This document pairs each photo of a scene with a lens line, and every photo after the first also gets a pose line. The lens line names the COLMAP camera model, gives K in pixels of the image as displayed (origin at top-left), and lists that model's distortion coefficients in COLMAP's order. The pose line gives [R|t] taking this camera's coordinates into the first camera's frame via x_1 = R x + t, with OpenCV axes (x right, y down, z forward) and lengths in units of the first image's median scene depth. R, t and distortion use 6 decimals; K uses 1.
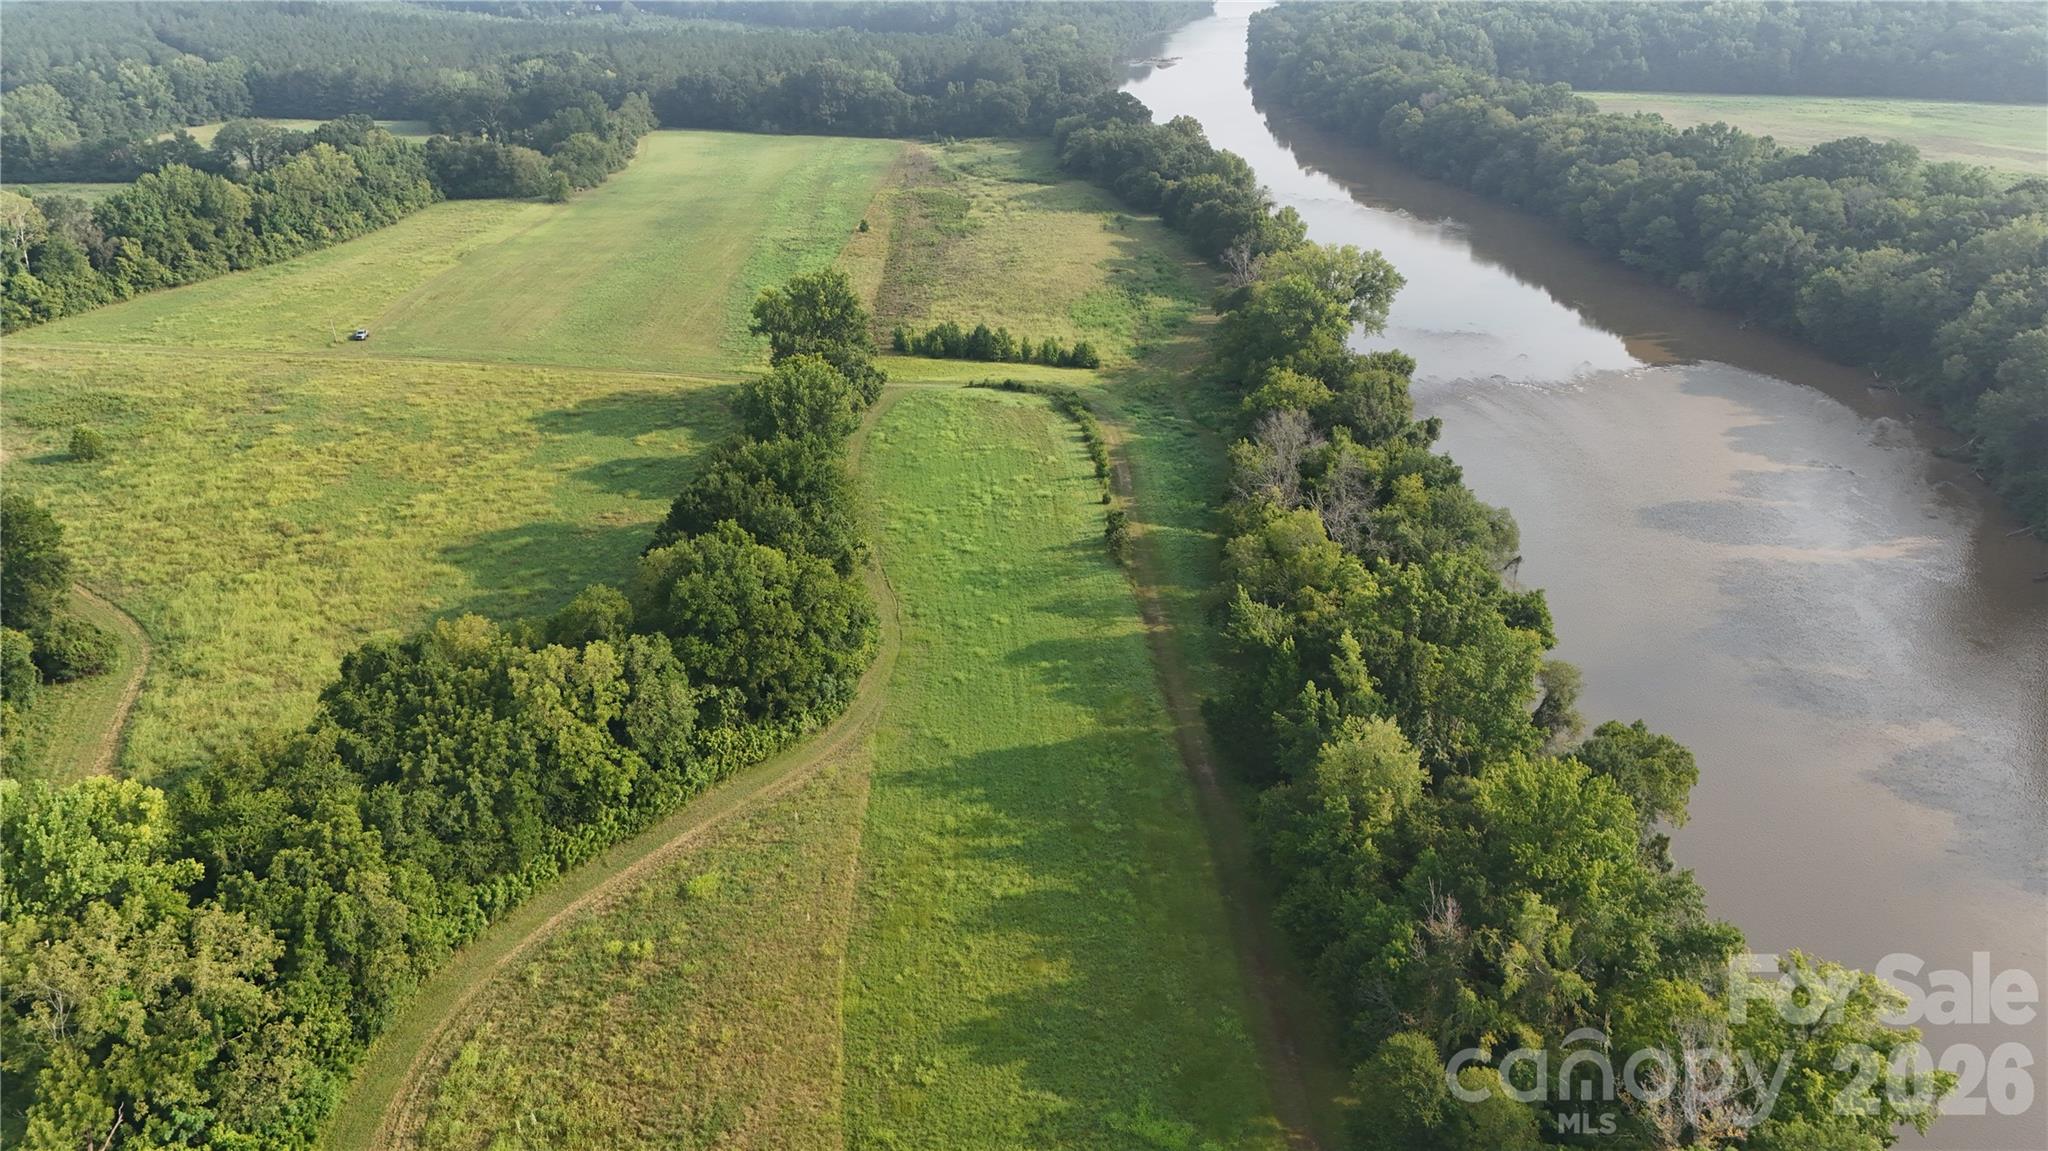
lens RADIAL K [[1487.9, 0, 1024.0], [0, 1487.9, 575.5], [0, 0, 1]] dist [0.073906, -0.079674]
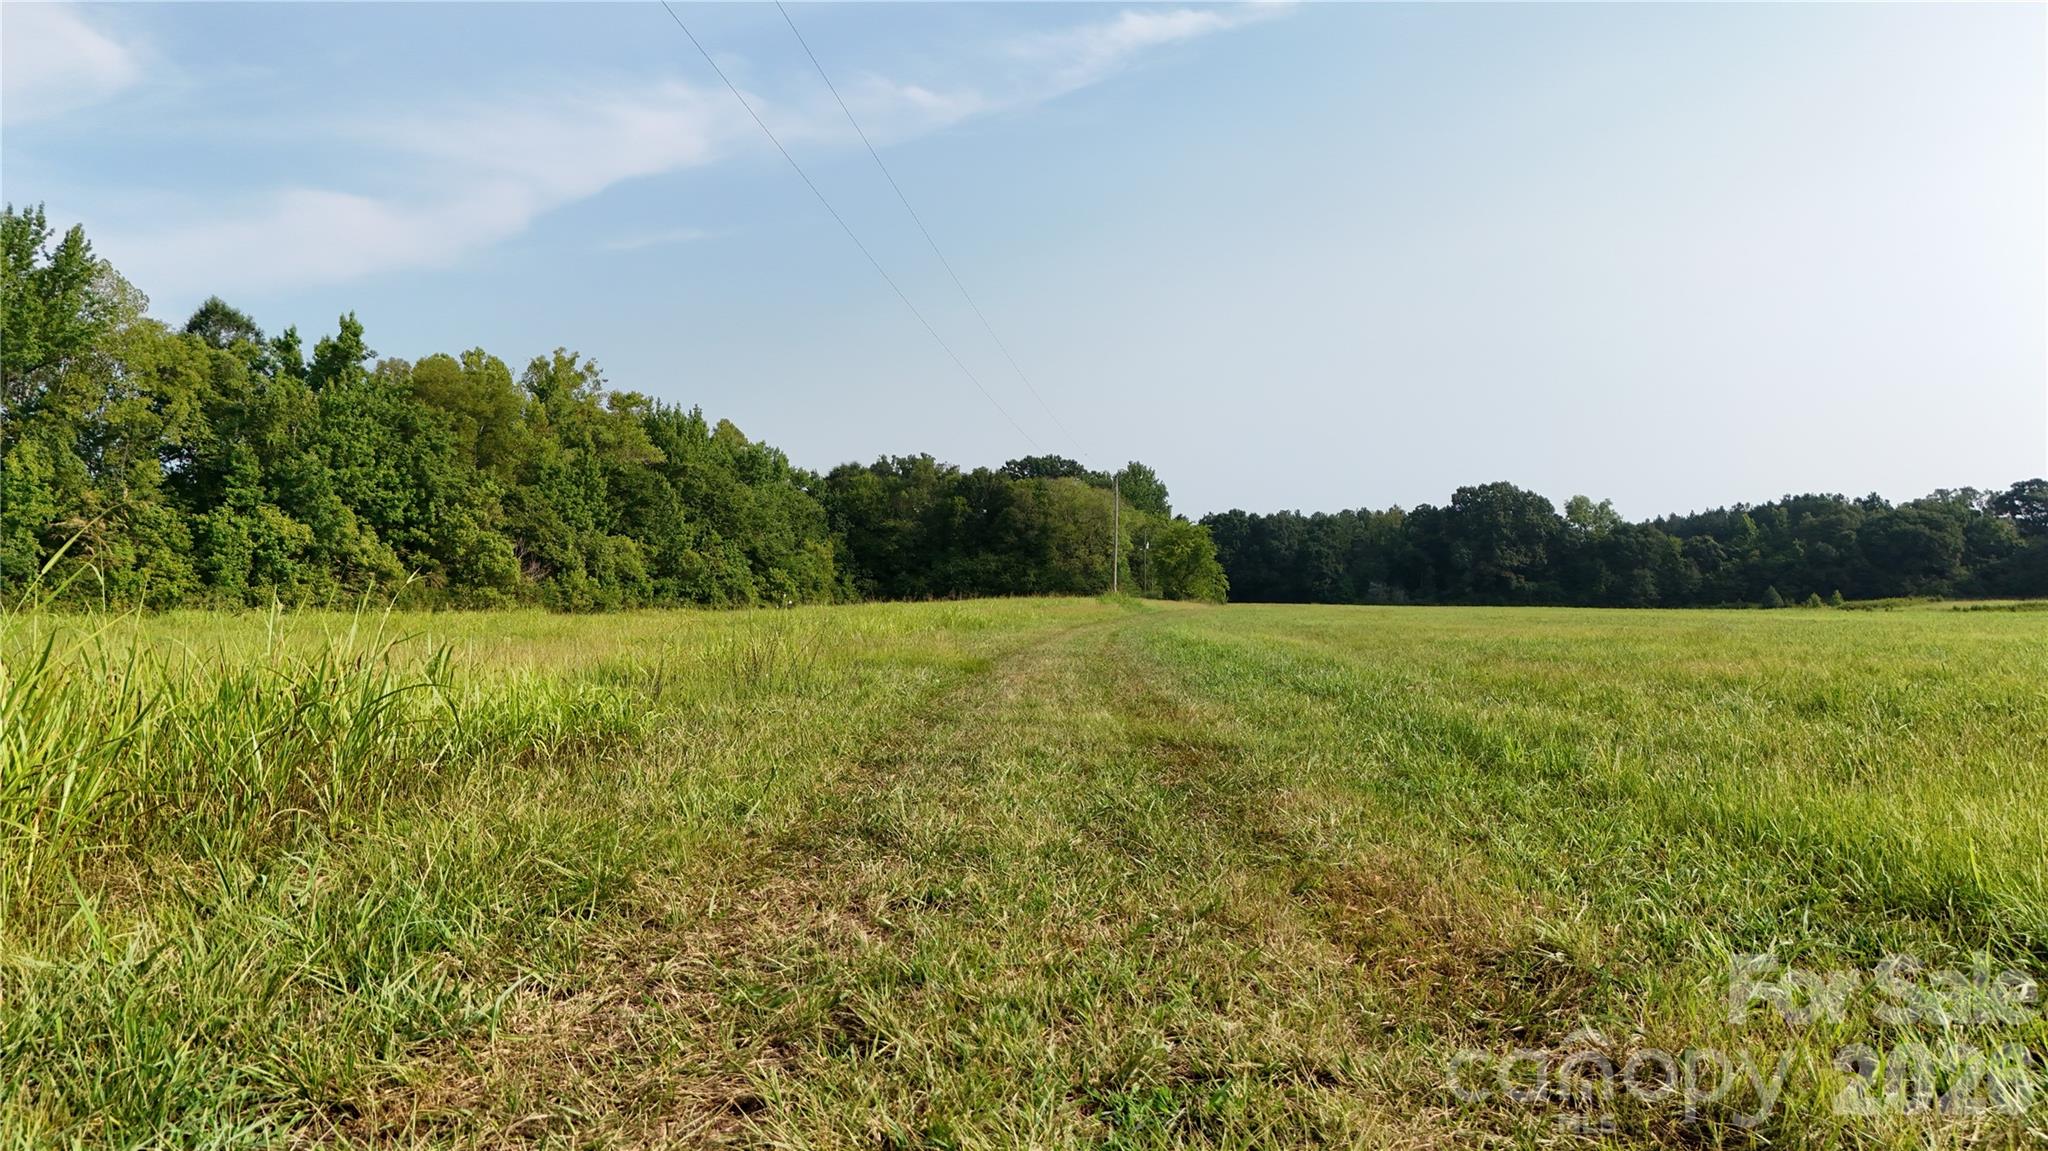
lens RADIAL K [[1471.5, 0, 1024.0], [0, 1471.5, 575.5], [0, 0, 1]] dist [0.111581, -0.120776]
pose [[0.989996, 0.008125, -0.140863, -0.300292], [-0.065374, 0.911132, -0.406897, -0.114260], [0.125038, 0.412035, 0.902548, 0.691428]]
